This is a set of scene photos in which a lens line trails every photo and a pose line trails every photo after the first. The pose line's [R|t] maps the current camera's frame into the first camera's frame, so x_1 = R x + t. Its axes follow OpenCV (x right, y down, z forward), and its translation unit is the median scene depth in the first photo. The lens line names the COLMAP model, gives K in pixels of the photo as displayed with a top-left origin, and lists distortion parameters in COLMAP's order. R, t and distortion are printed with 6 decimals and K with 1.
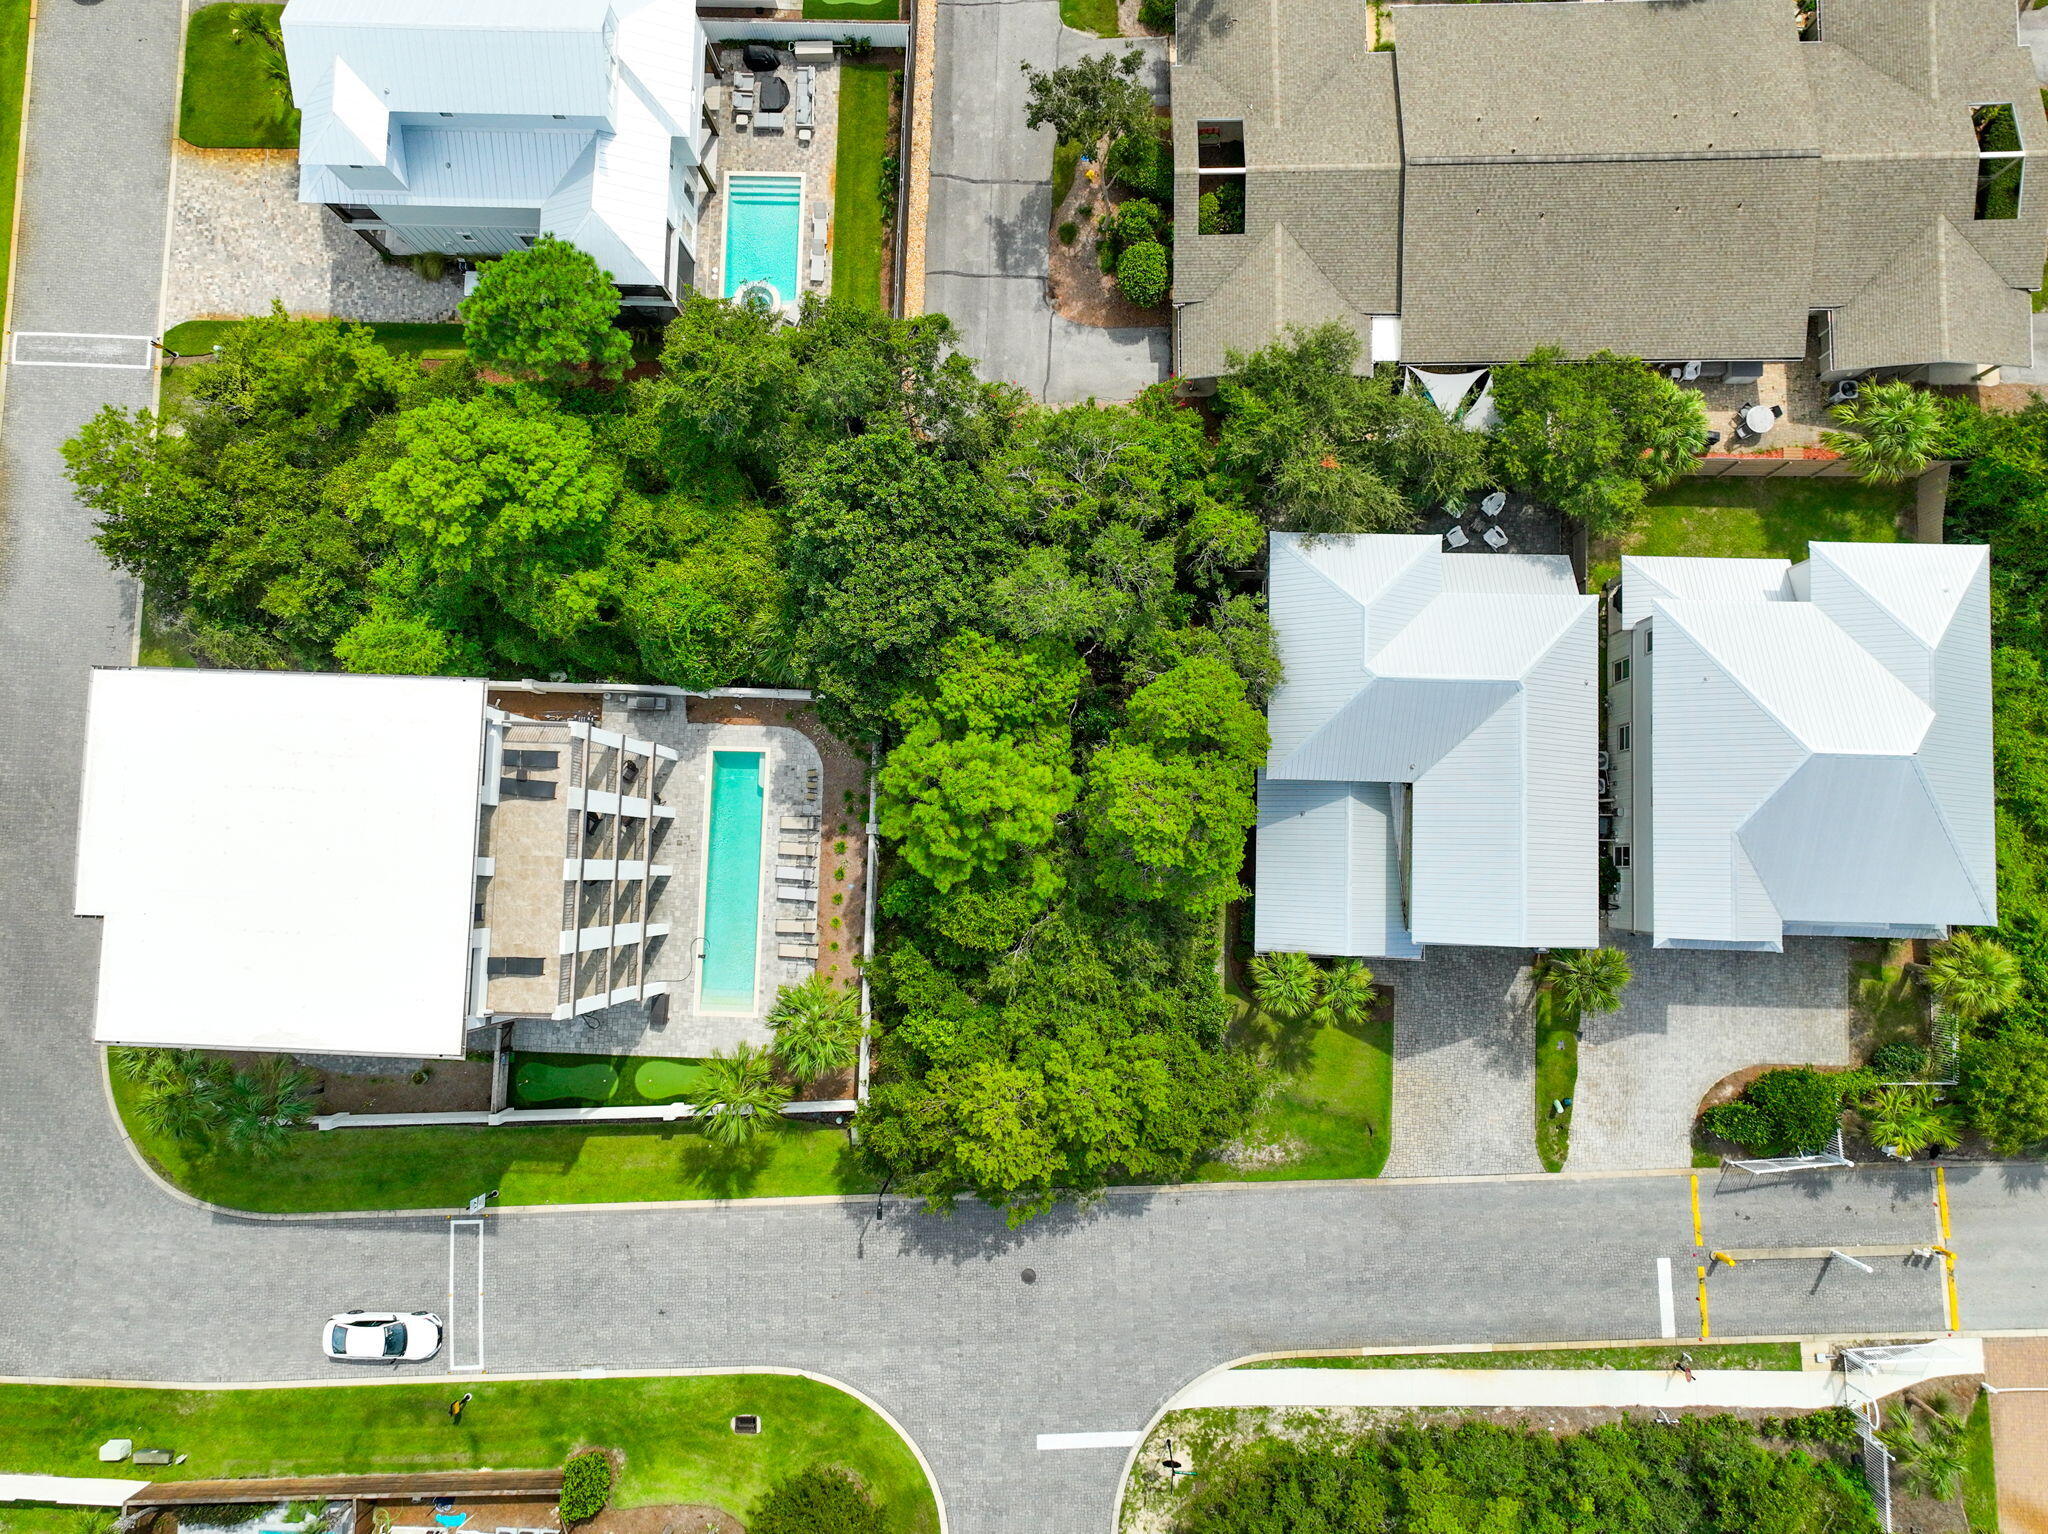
lens RADIAL K [[1519.3, 0, 1022.7], [0, 1519.3, 718.7], [0, 0, 1]] dist [-0.001520, 0.000088]
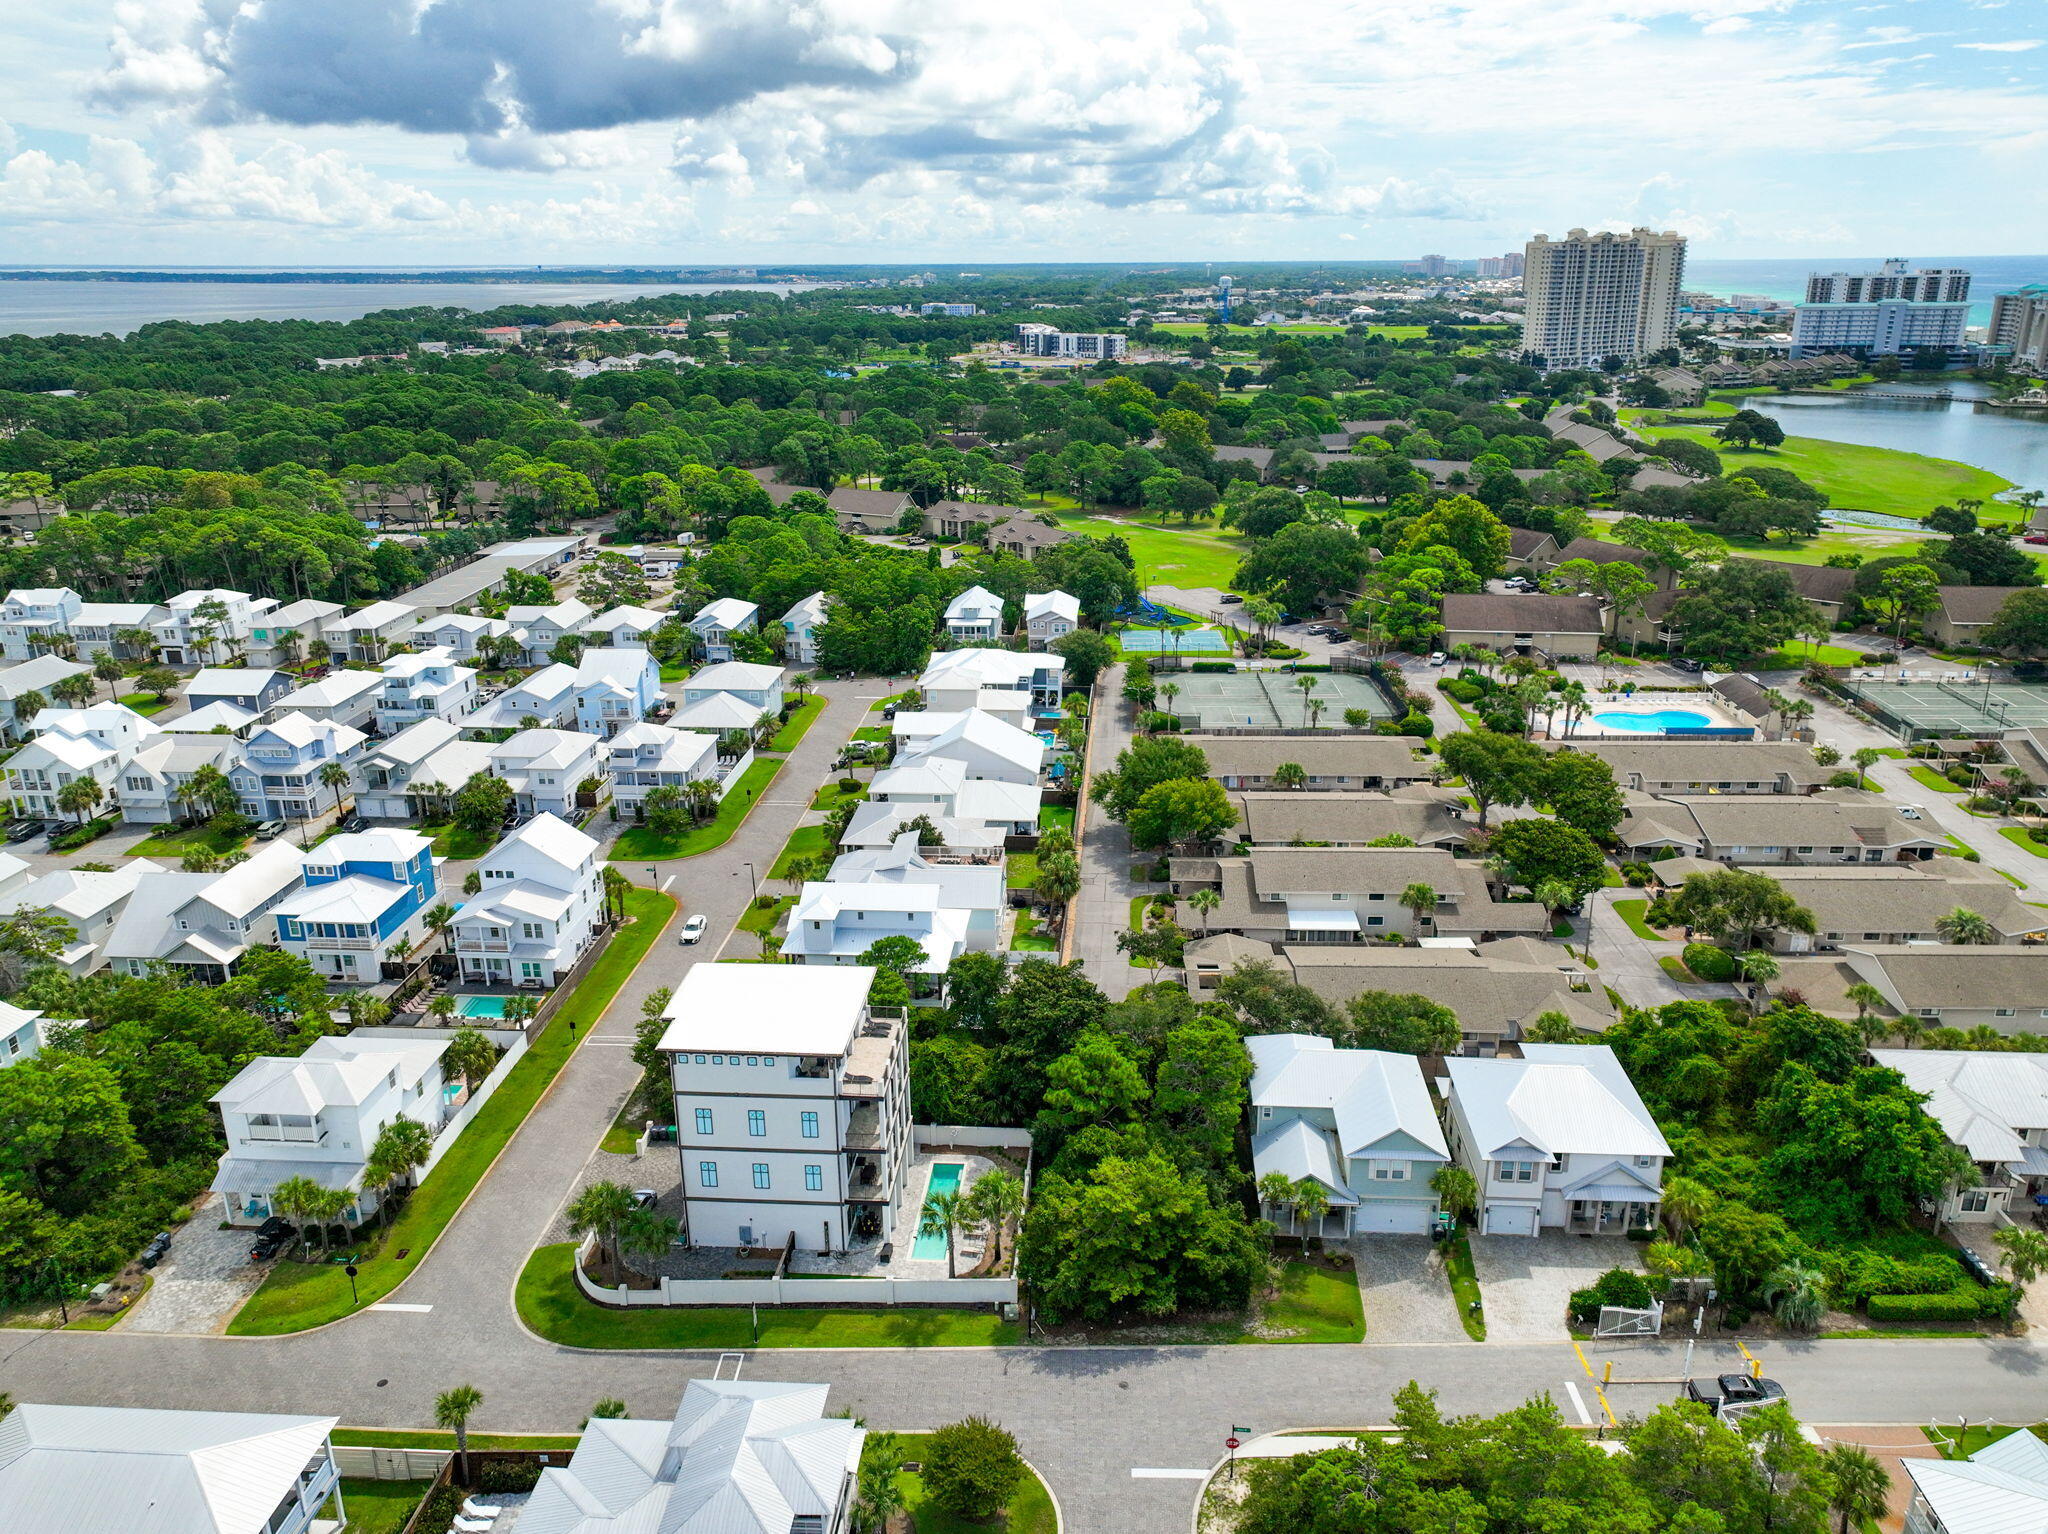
lens RADIAL K [[1476.0, 0, 1041.4], [0, 1476.0, 769.1], [0, 0, 1]] dist [0.003236, 0.008805]
pose [[0.999144, 0.027834, -0.030589, -0.046343], [-0.039245, 0.404774, -0.913574, 1.392678], [-0.013047, 0.913993, 0.405520, -0.081462]]
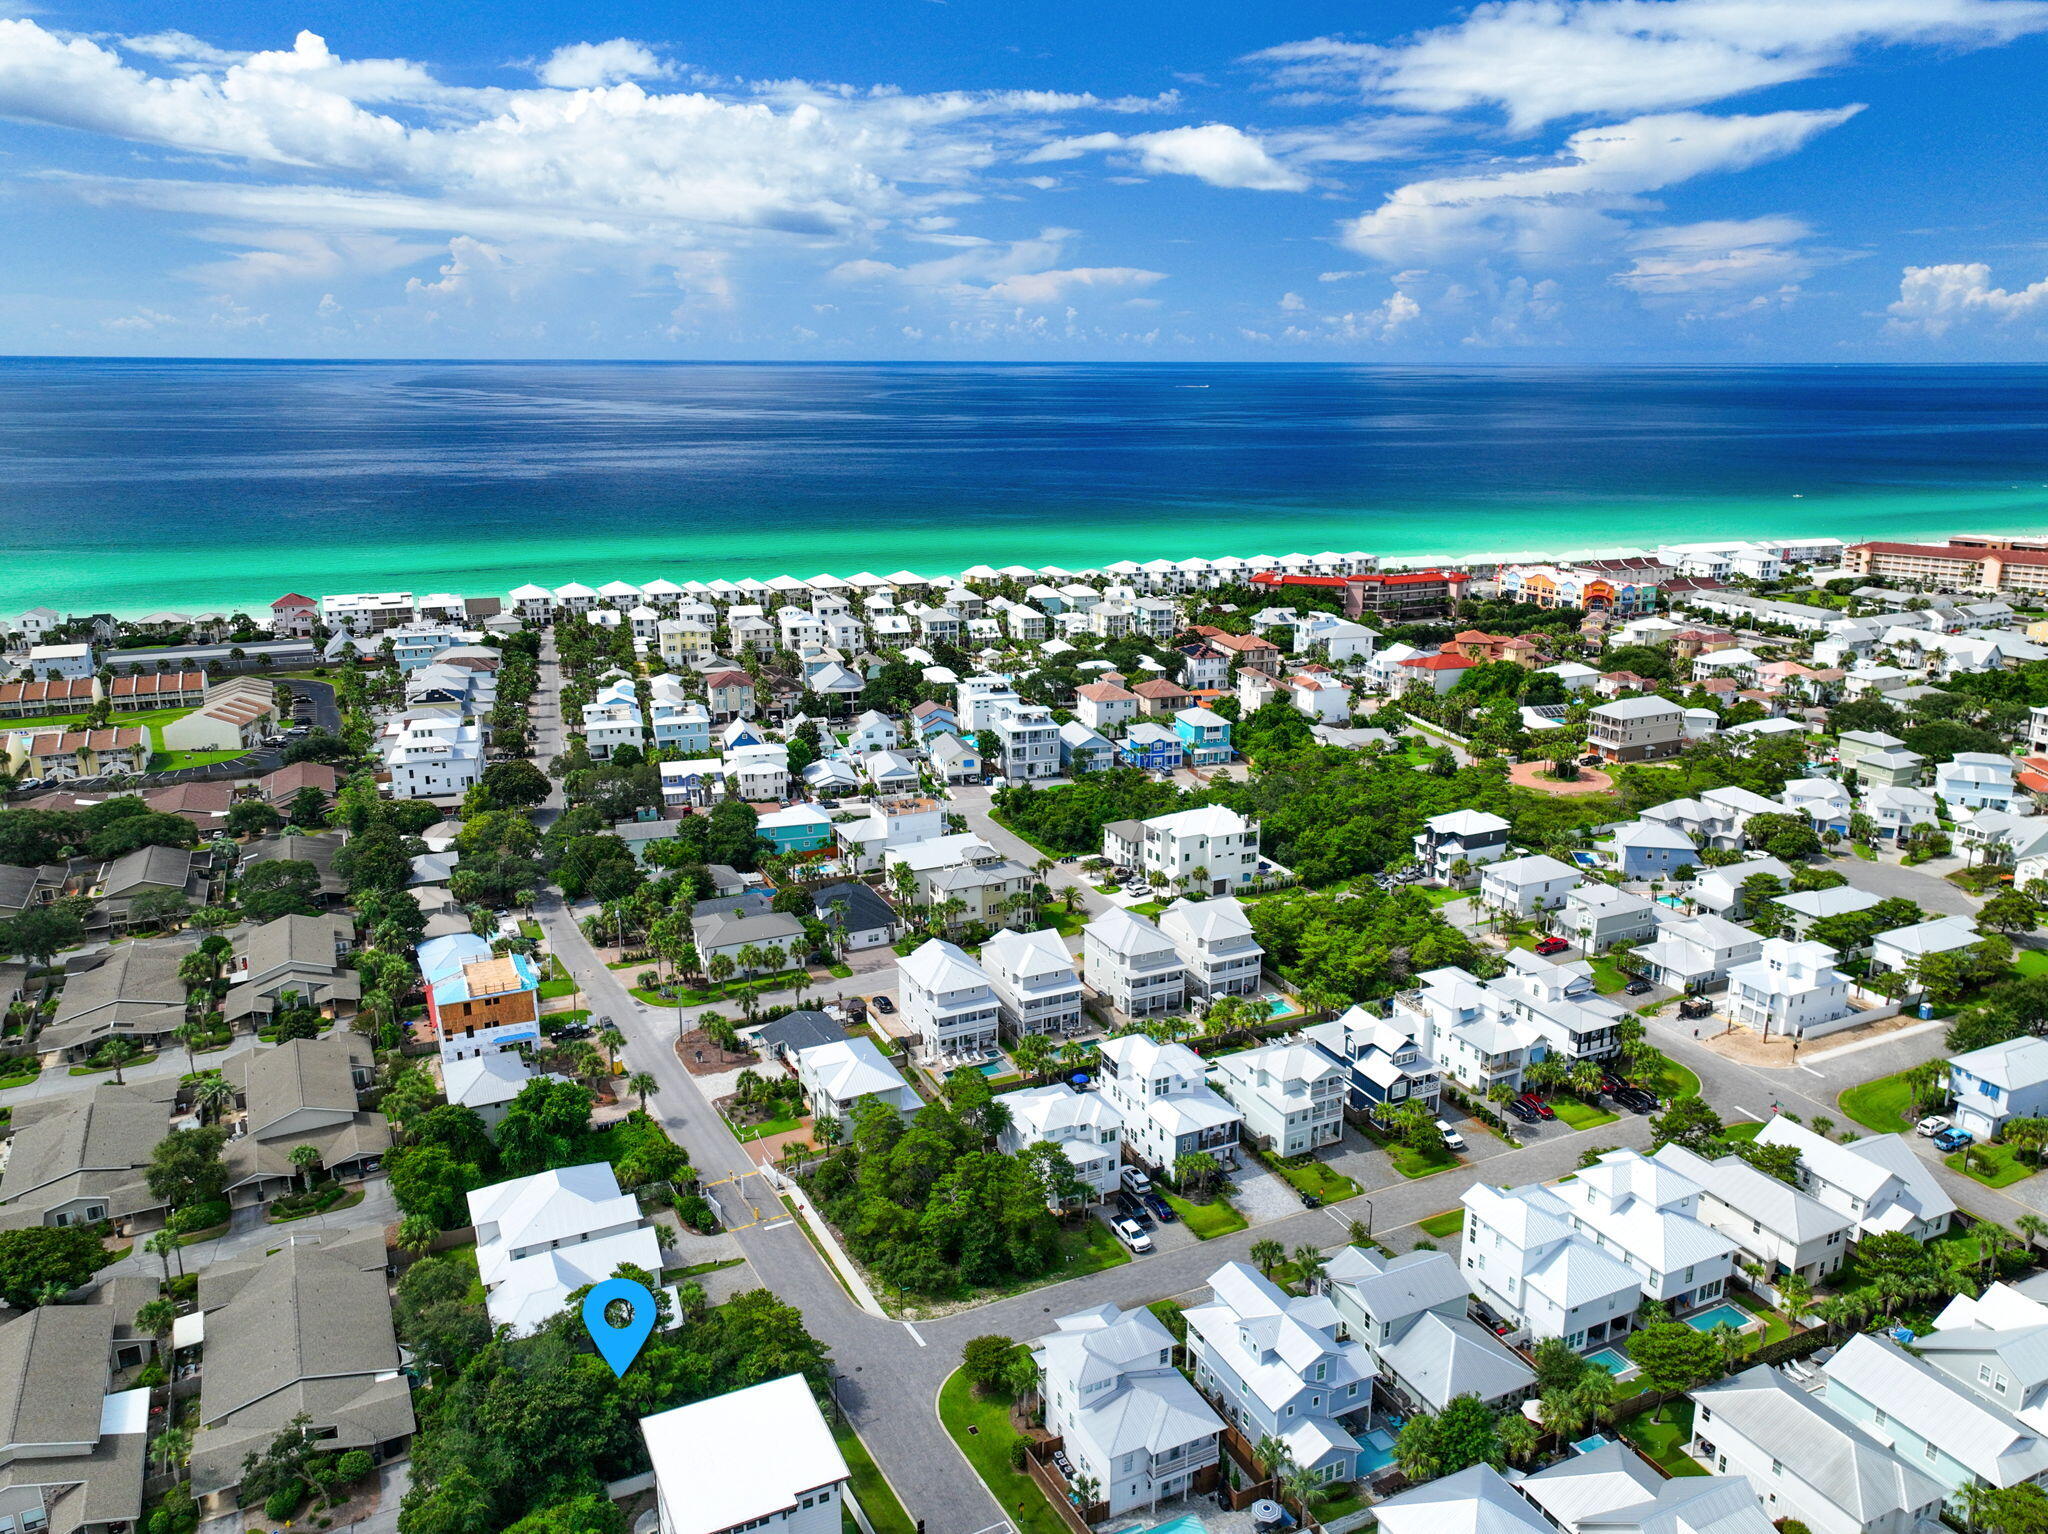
lens RADIAL K [[1483.3, 0, 1046.2], [0, 1483.3, 758.4], [0, 0, 1]] dist [0.007315, 0.008120]
pose [[-0.464347, -0.208983, 0.860644, -1.808562], [0.882885, -0.032444, 0.468468, -0.382110], [-0.069979, 0.977381, 0.199573, -0.329663]]
